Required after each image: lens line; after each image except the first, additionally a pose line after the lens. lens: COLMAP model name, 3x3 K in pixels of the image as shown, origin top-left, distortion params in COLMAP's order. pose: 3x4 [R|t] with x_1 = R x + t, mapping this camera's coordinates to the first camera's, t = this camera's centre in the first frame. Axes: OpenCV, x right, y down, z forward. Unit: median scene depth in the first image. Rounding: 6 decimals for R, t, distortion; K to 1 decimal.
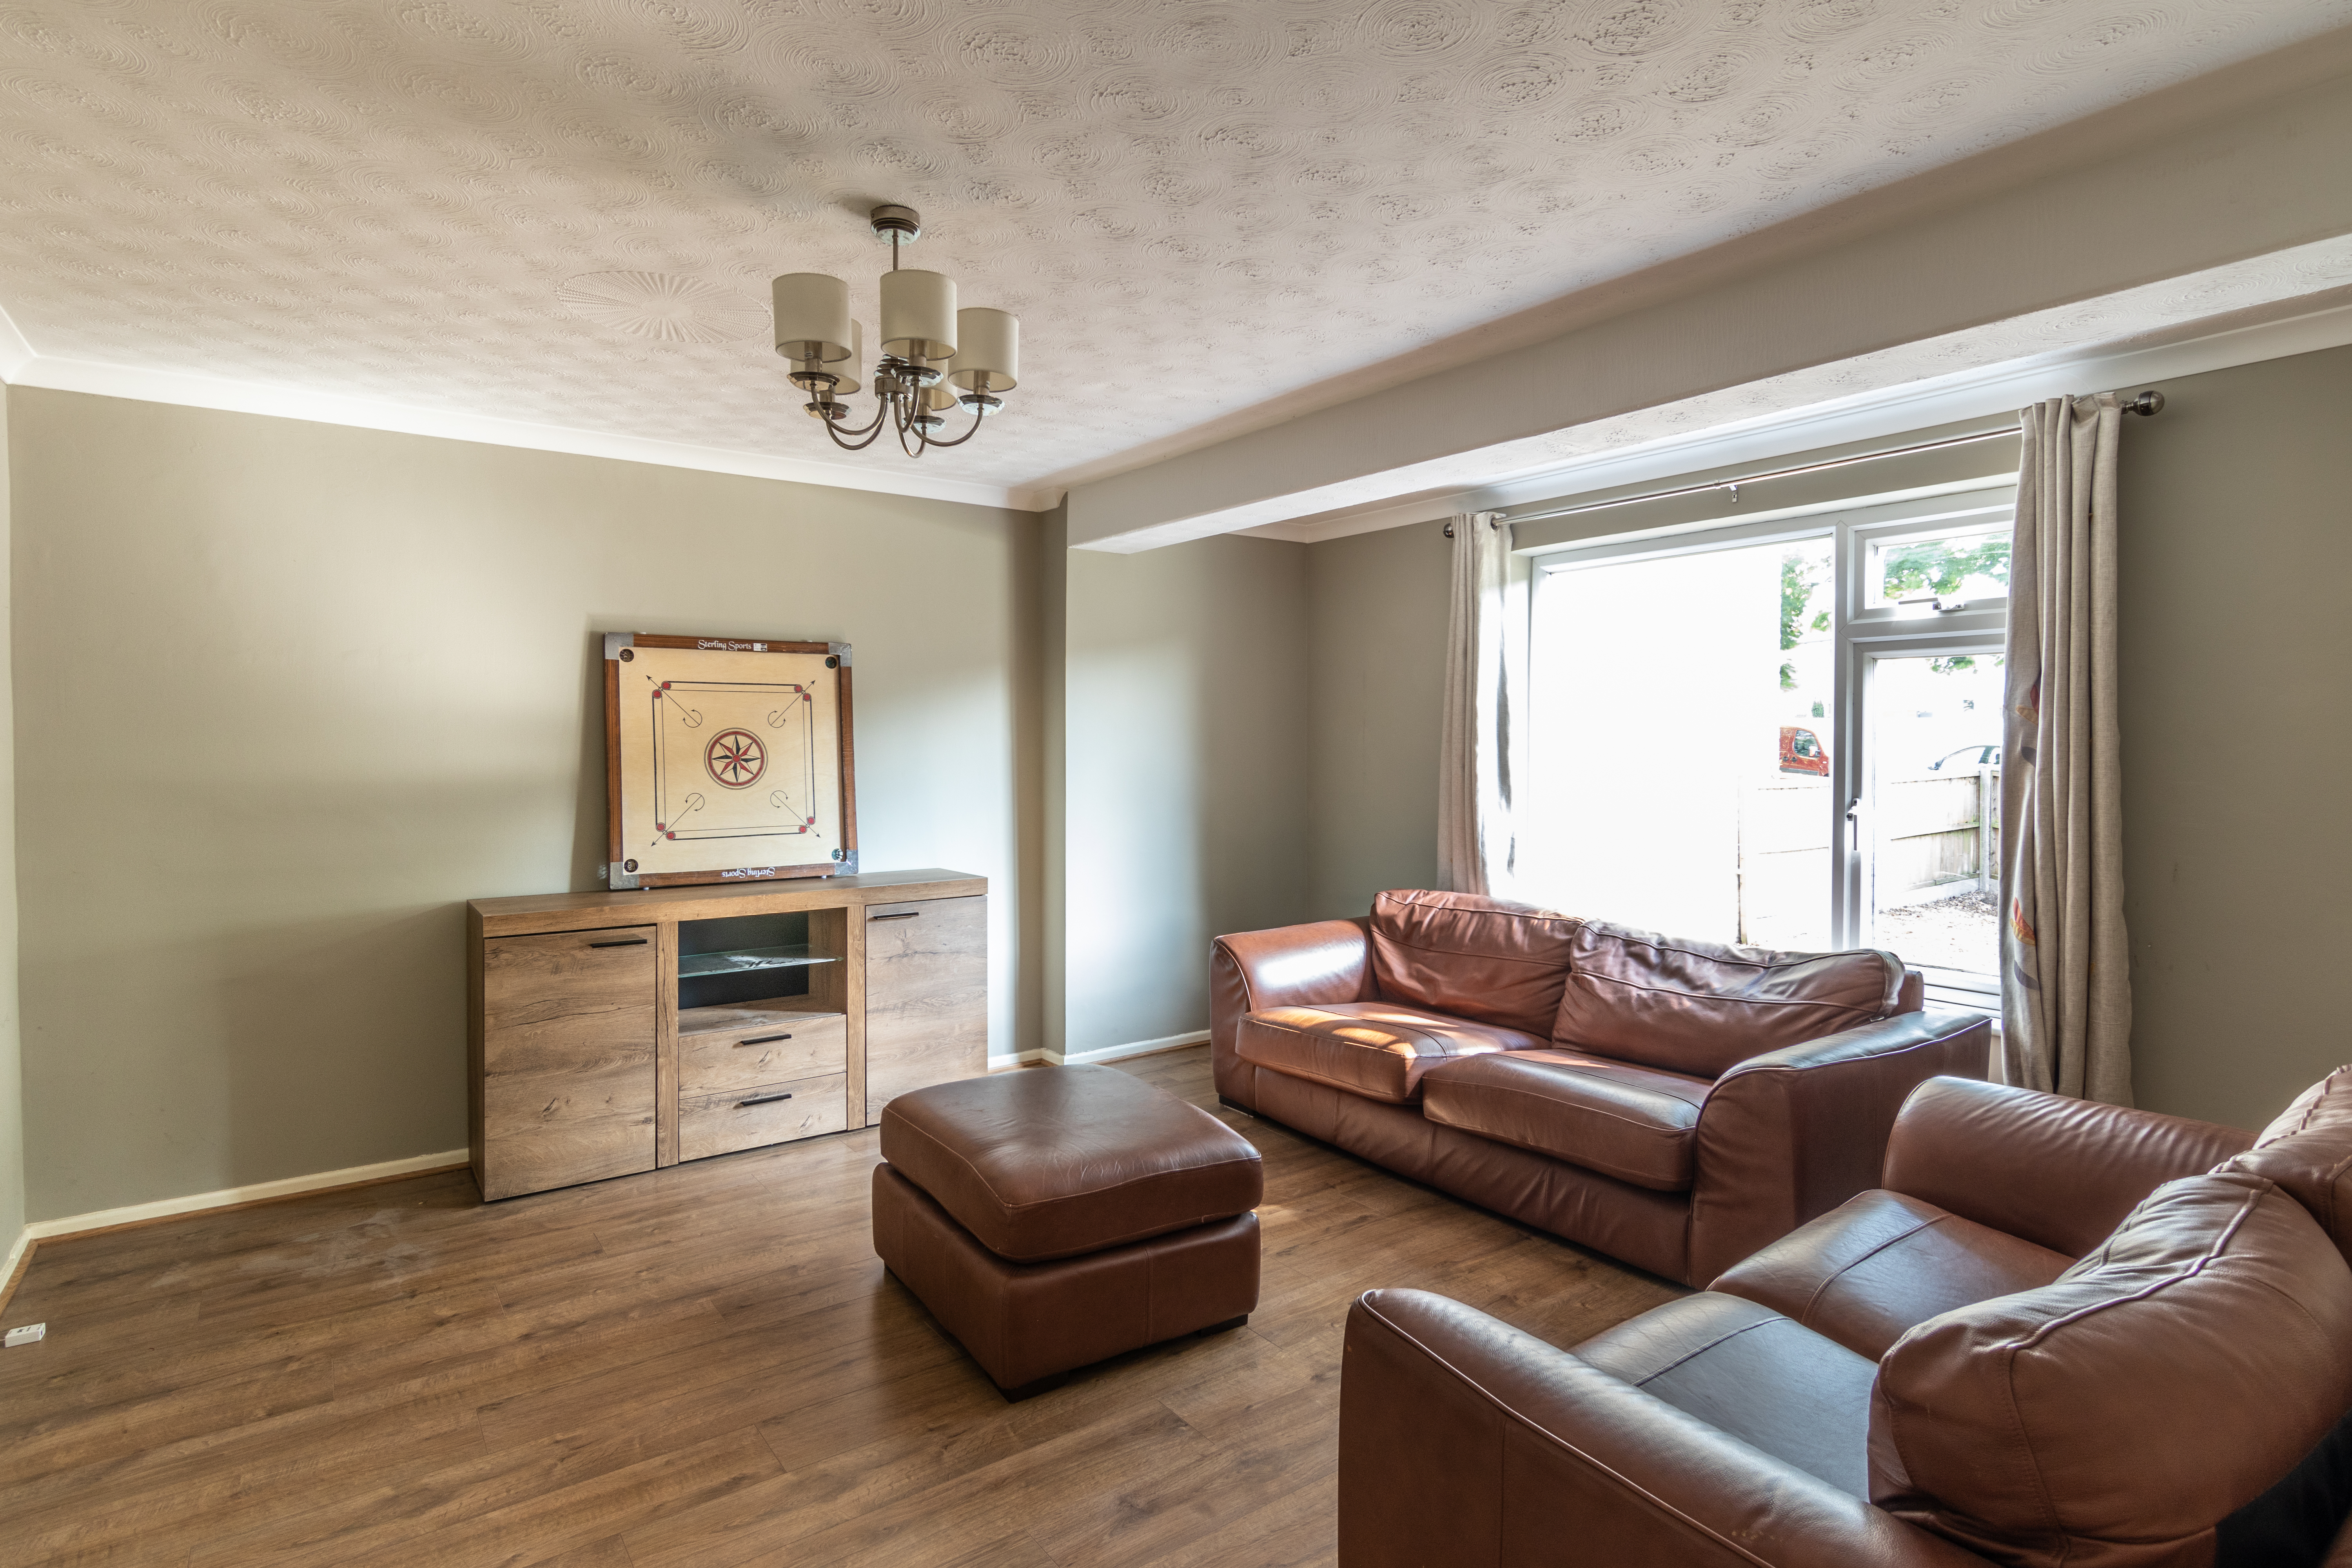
lens RADIAL K [[1182.9, 0, 1176.0], [0, 1182.9, 784.0], [0, 0, 1]] dist [-0.011930, -0.000475]
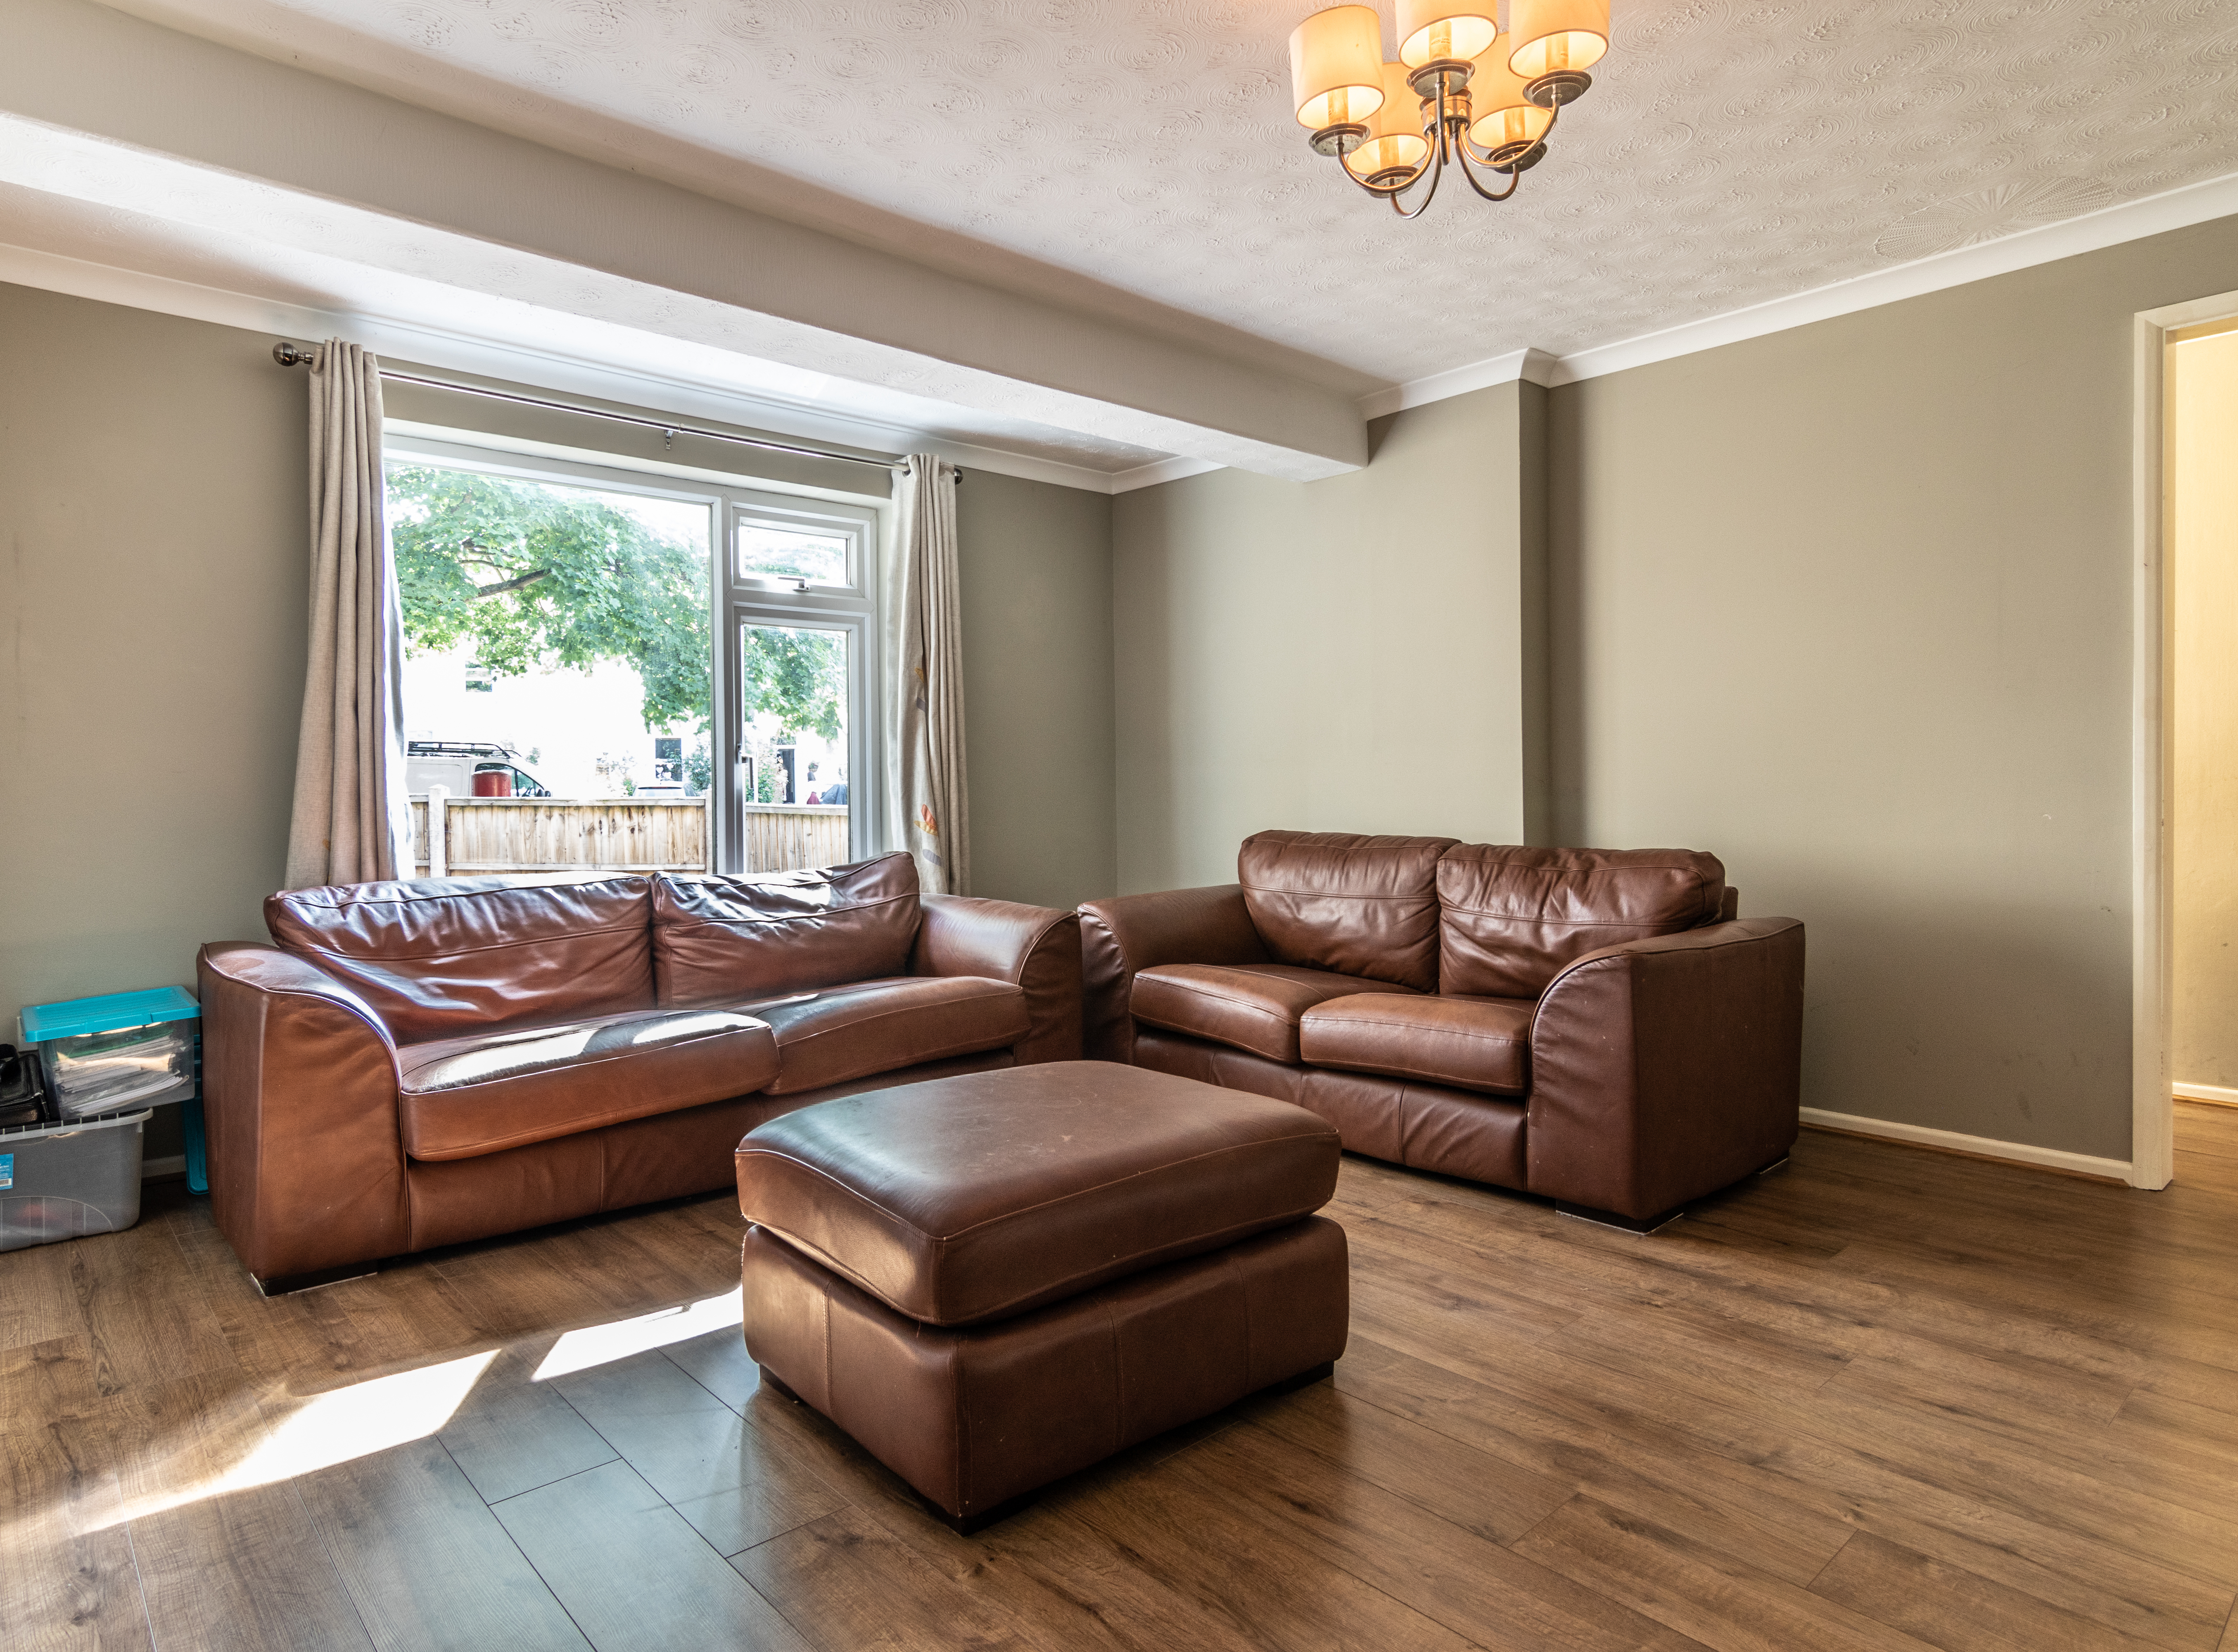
lens RADIAL K [[1182.2, 0, 1118.6], [0, 1182.2, 787.4], [0, 0, 1]] dist [0.010818, -0.000393]
pose [[-0.066525, -0.009104, 0.997743, -0.693315], [0.046584, 0.998840, 0.012220, 0.068511], [-0.996697, 0.047292, -0.066024, 0.854933]]
